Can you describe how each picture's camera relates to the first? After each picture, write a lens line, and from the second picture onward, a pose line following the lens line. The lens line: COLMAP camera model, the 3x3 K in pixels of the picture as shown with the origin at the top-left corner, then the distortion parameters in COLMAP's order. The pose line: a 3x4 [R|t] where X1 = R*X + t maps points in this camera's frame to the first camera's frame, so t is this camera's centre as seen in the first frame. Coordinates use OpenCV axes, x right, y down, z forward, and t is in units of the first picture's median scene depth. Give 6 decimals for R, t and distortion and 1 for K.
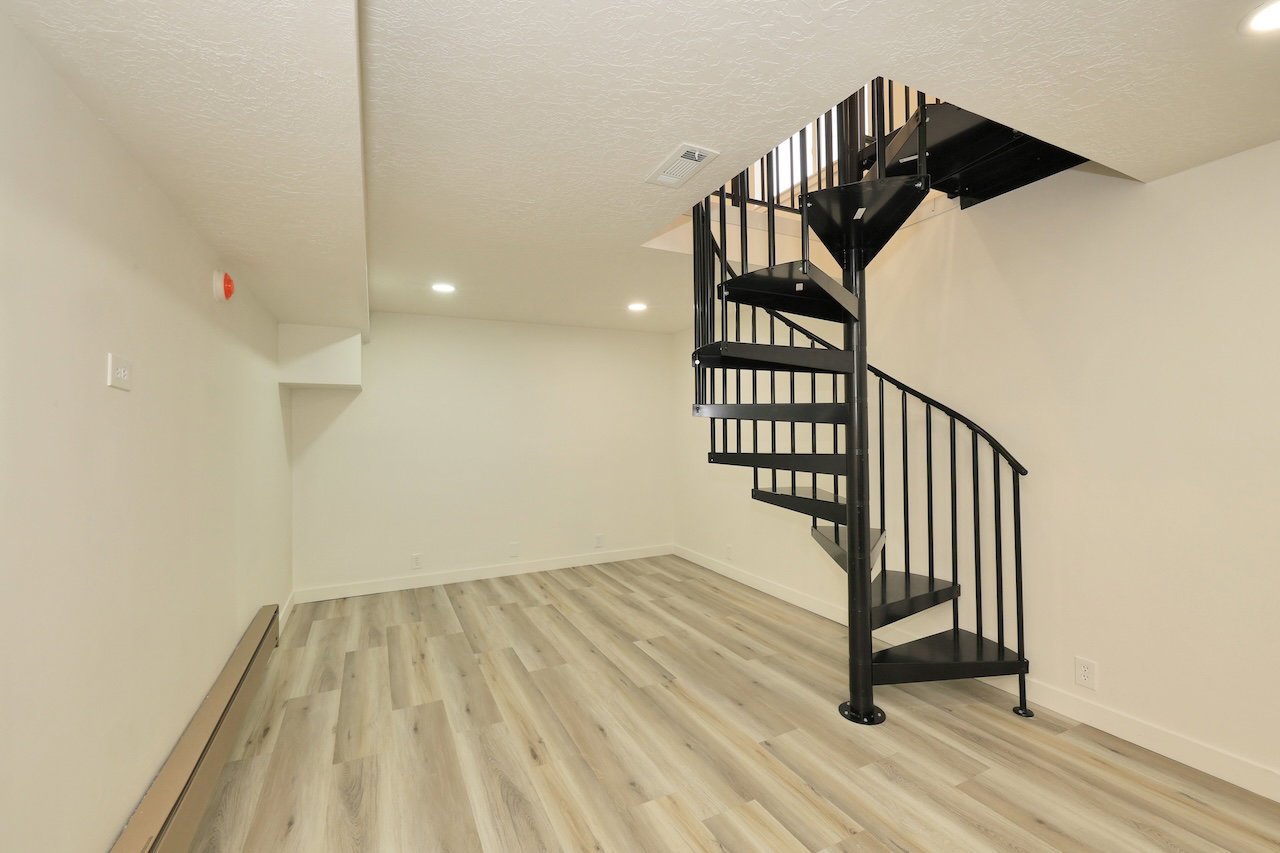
lens RADIAL K [[538.6, 0, 634.4], [0, 538.6, 423.1], [0, 0, 1]] dist [-0.000868, 0.000146]
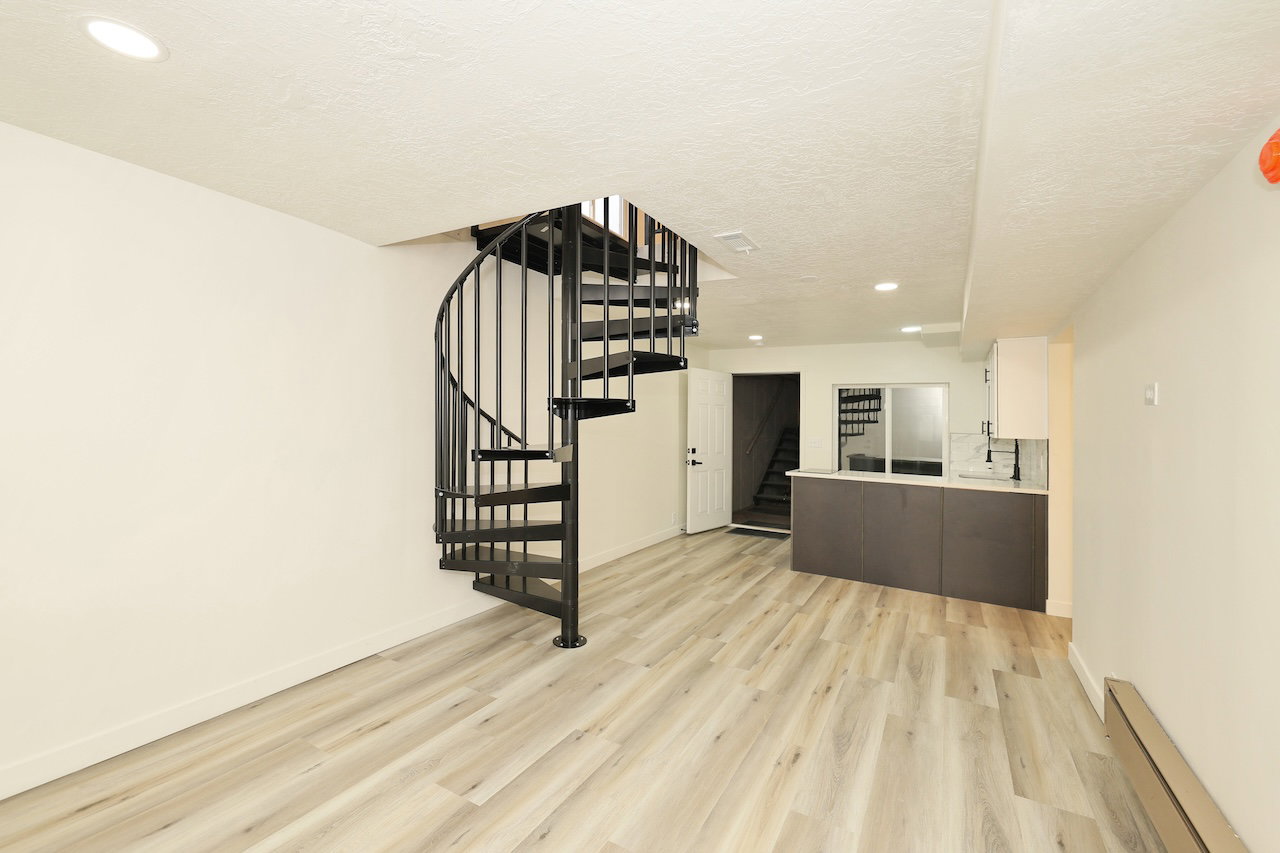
lens RADIAL K [[538.6, 0, 634.4], [0, 538.6, 423.1], [0, 0, 1]] dist [-0.000868, 0.000146]
pose [[-0.552476, -0.006223, 0.833506, -0.742811], [-0.025313, 0.999636, -0.009315, 0.019877], [-0.833145, -0.026245, -0.552432, 1.599145]]
